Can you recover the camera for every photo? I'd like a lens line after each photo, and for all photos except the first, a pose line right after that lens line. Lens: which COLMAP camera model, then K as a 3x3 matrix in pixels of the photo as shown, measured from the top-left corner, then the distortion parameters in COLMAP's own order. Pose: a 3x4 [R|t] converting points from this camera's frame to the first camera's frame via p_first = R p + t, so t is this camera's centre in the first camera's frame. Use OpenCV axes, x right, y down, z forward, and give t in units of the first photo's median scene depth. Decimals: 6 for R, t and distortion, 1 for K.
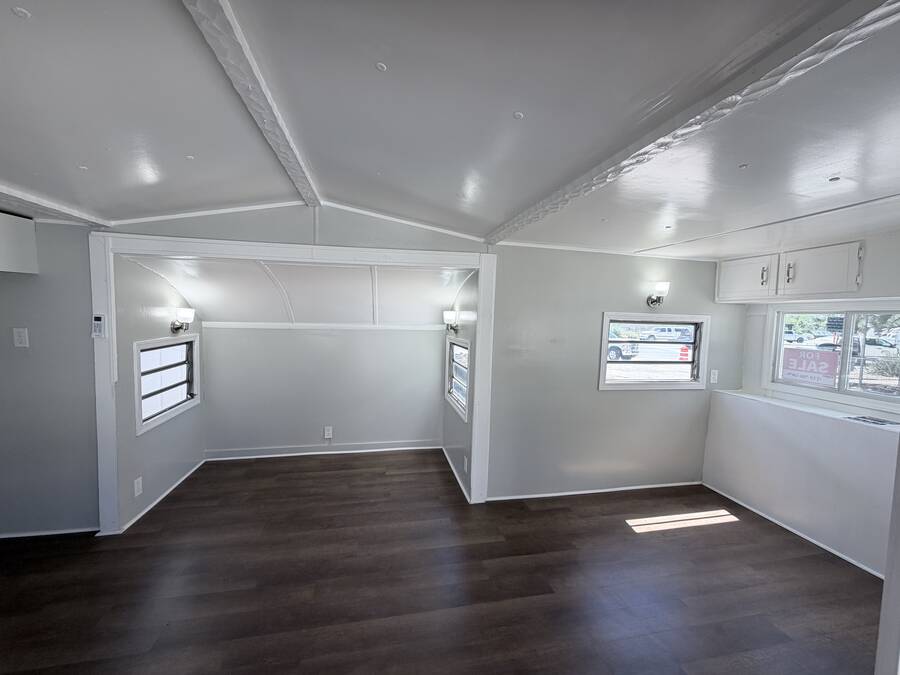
lens RADIAL K [[358.2, 0, 448.3], [0, 358.2, 337.0], [0, 0, 1]] dist [-0.000247, -0.000072]
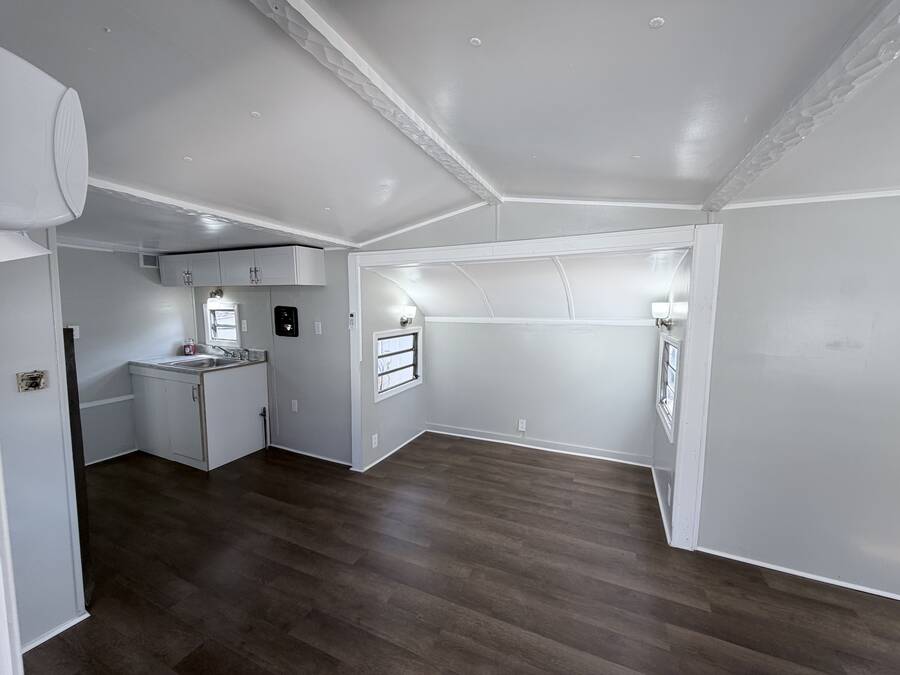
lens RADIAL K [[358.2, 0, 449.8], [0, 358.2, 336.8], [0, 0, 1]] dist [-0.000247, -0.000072]
pose [[0.808333, 0.028478, -0.588037, 0.128536], [-0.019404, 0.999575, 0.021735, -0.004374], [0.588406, -0.006159, 0.808542, 0.081675]]
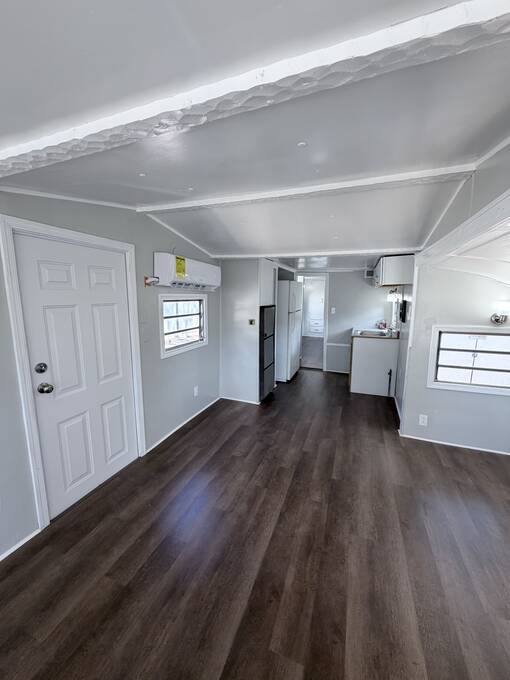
lens RADIAL K [[270.6, 0, 253.1], [0, 270.6, 339.3], [0, 0, 1]] dist [-0.000247, -0.000072]
pose [[-0.536178, 0.104636, -0.837595, 0.423618], [-0.073272, 0.982772, 0.169676, -0.056976], [0.840919, 0.152349, -0.519274, 0.899360]]
